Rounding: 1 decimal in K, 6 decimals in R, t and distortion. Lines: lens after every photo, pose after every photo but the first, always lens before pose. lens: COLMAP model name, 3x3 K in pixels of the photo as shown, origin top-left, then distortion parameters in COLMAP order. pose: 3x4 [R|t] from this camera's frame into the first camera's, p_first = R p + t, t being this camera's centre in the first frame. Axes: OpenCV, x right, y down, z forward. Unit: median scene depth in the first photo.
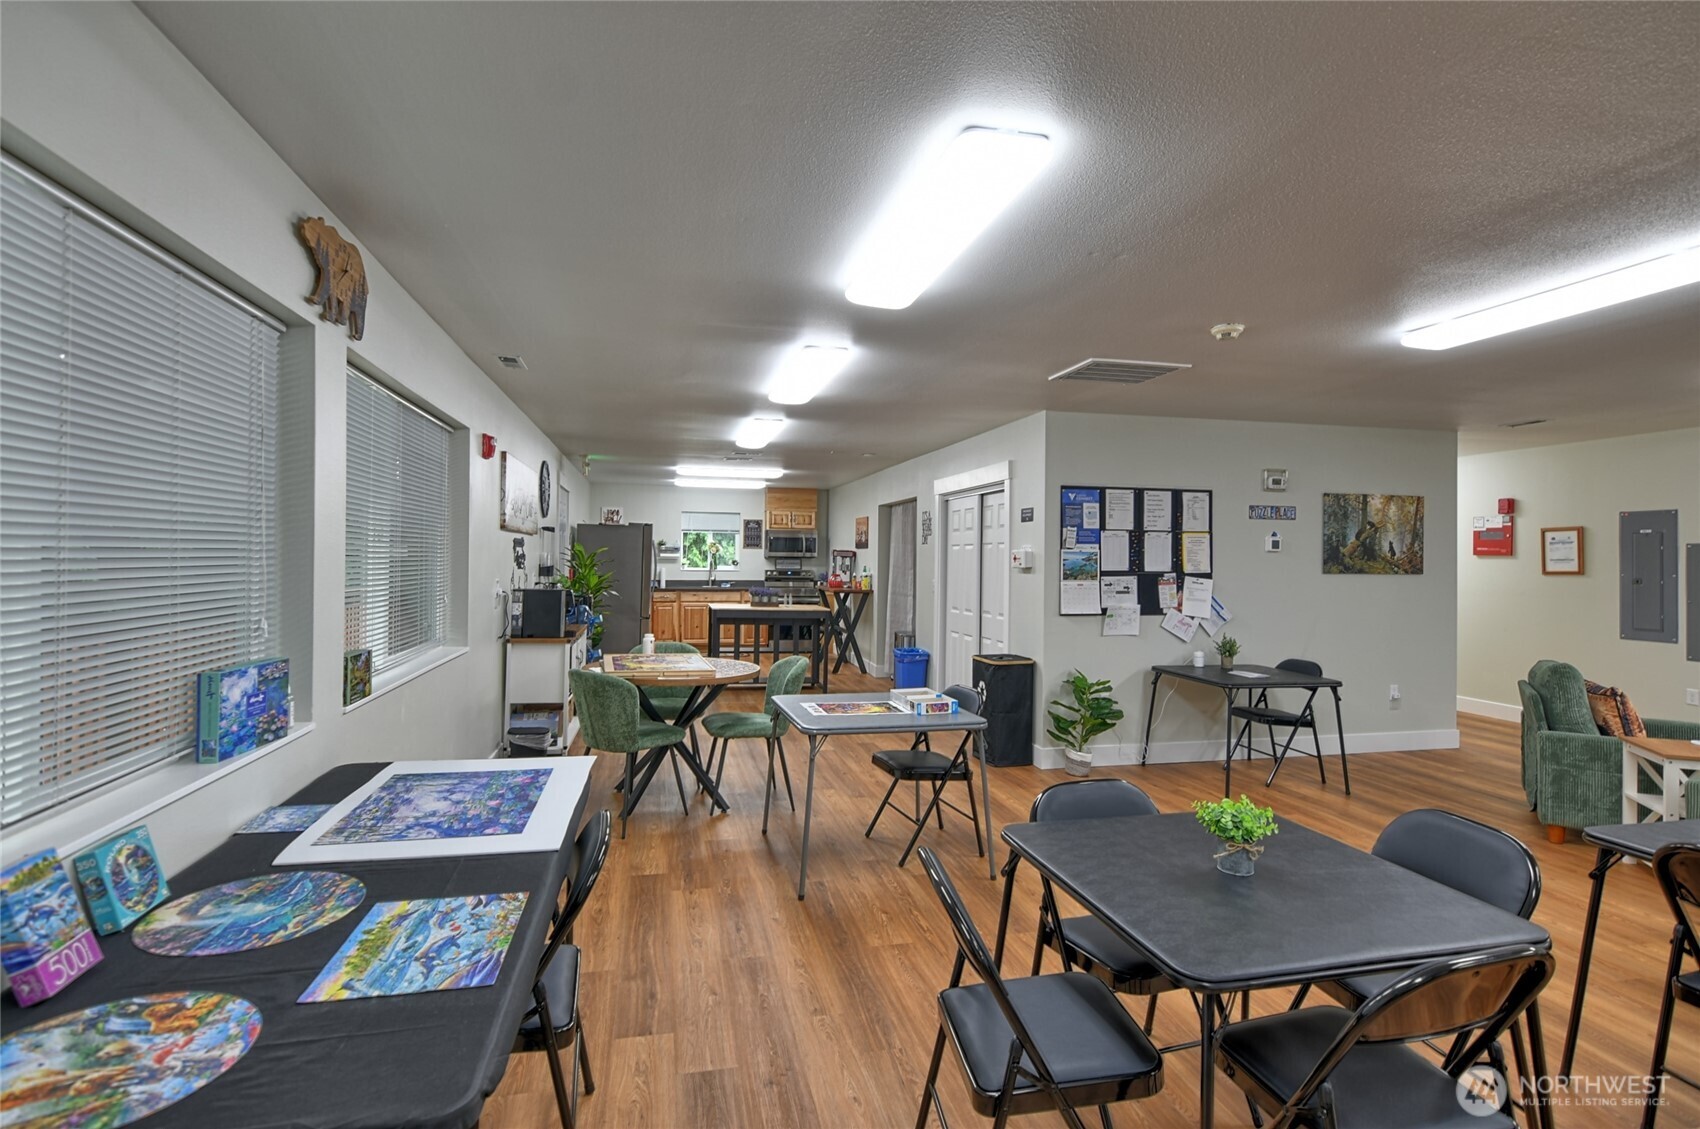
lens RADIAL K [[833.1, 0, 861.3], [0, 833.1, 558.8], [0, 0, 1]] dist [-0.005309, 0.000992]
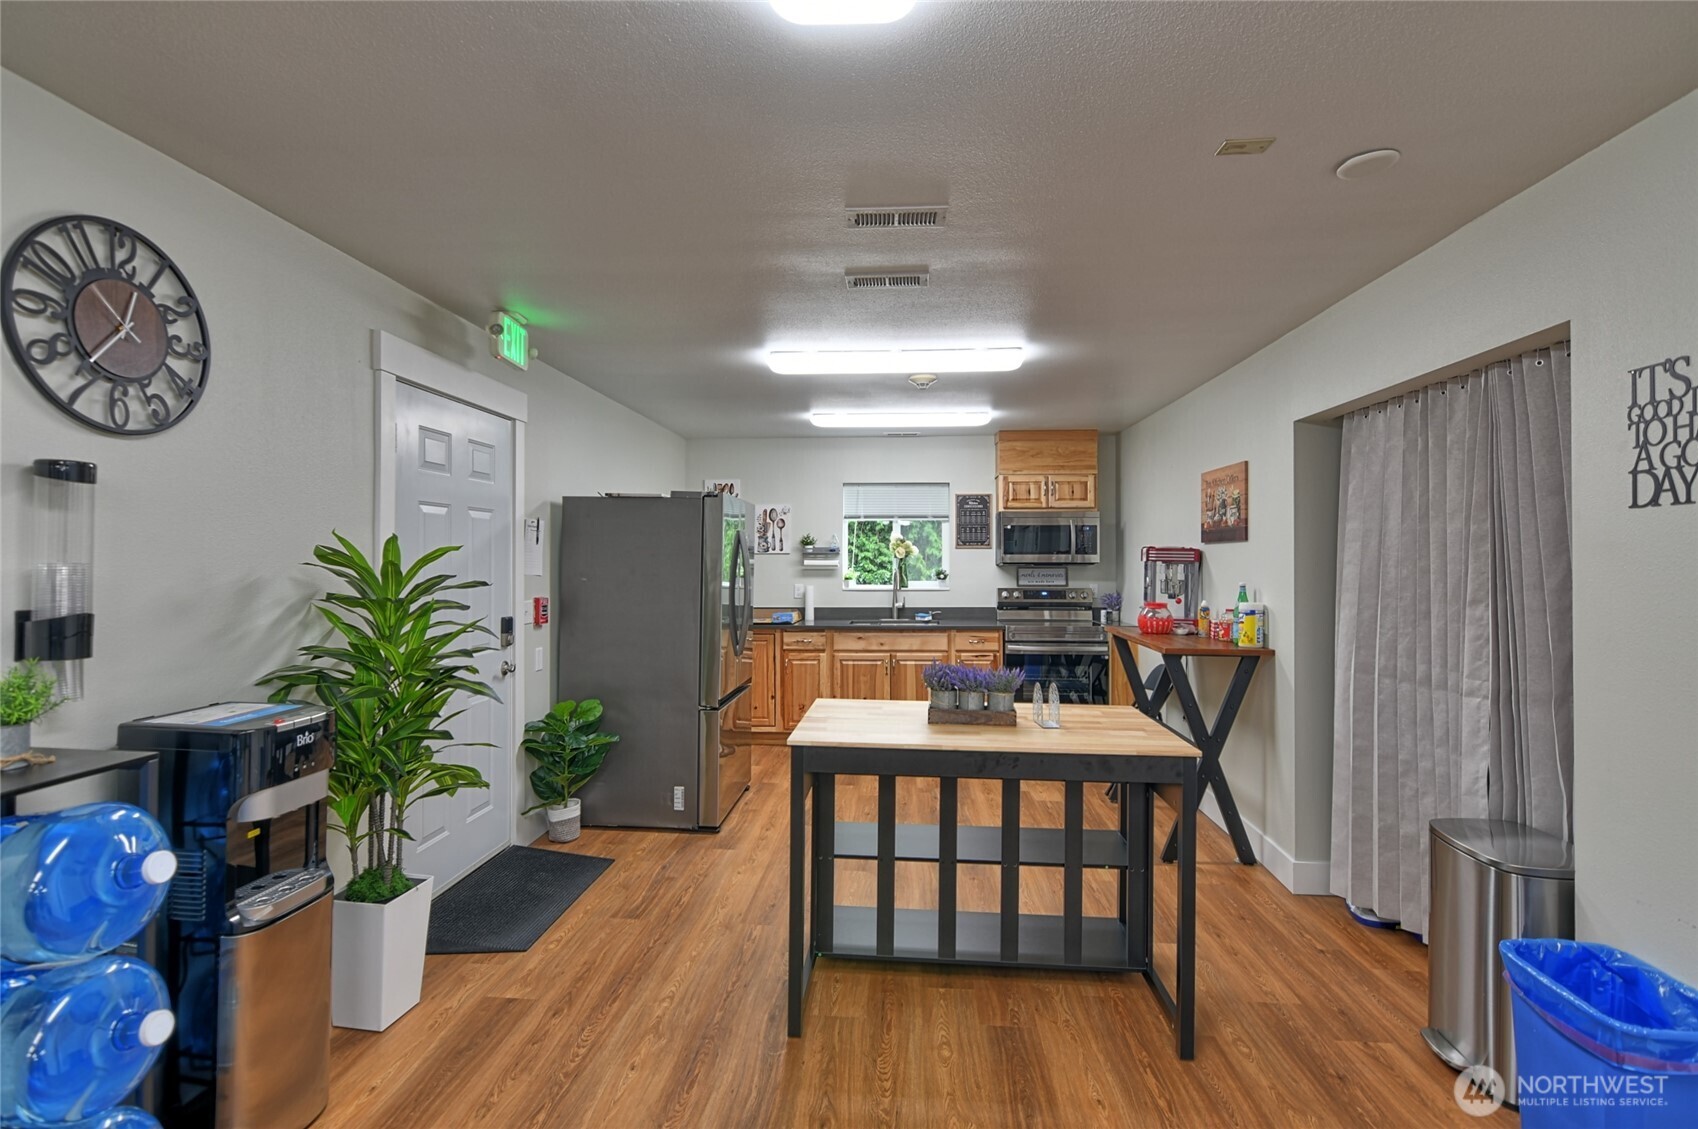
lens RADIAL K [[832.1, 0, 862.5], [0, 832.1, 552.3], [0, 0, 1]] dist [-0.005309, 0.000992]
pose [[0.957501, -0.015078, -0.288035, -0.089909], [0.011591, 0.999837, -0.013808, -0.006523], [0.288196, 0.009883, 0.957520, 0.939821]]
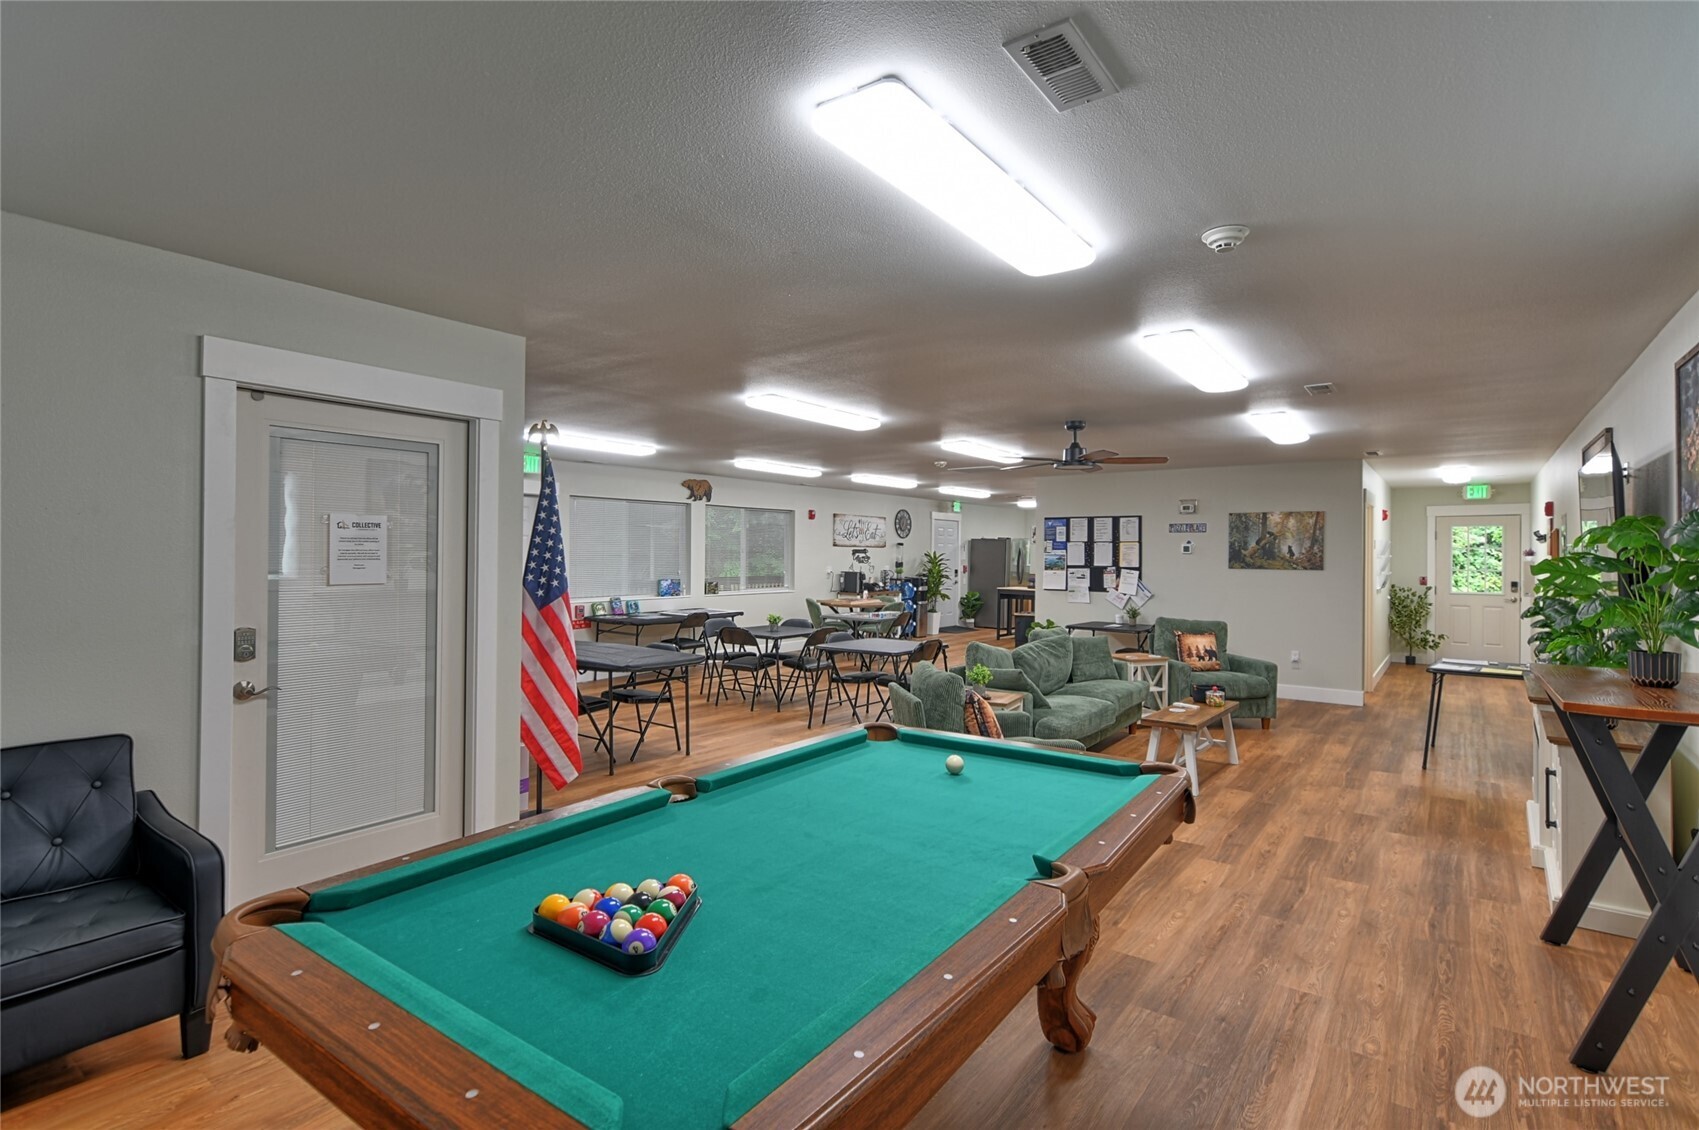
lens RADIAL K [[832.6, 0, 852.2], [0, 832.6, 552.3], [0, 0, 1]] dist [-0.005309, 0.000992]
pose [[0.647918, -0.006522, -0.761682, 1.208213], [-0.003487, 0.999927, -0.011529, 0.008206], [0.761702, 0.010126, 0.647848, -0.433690]]
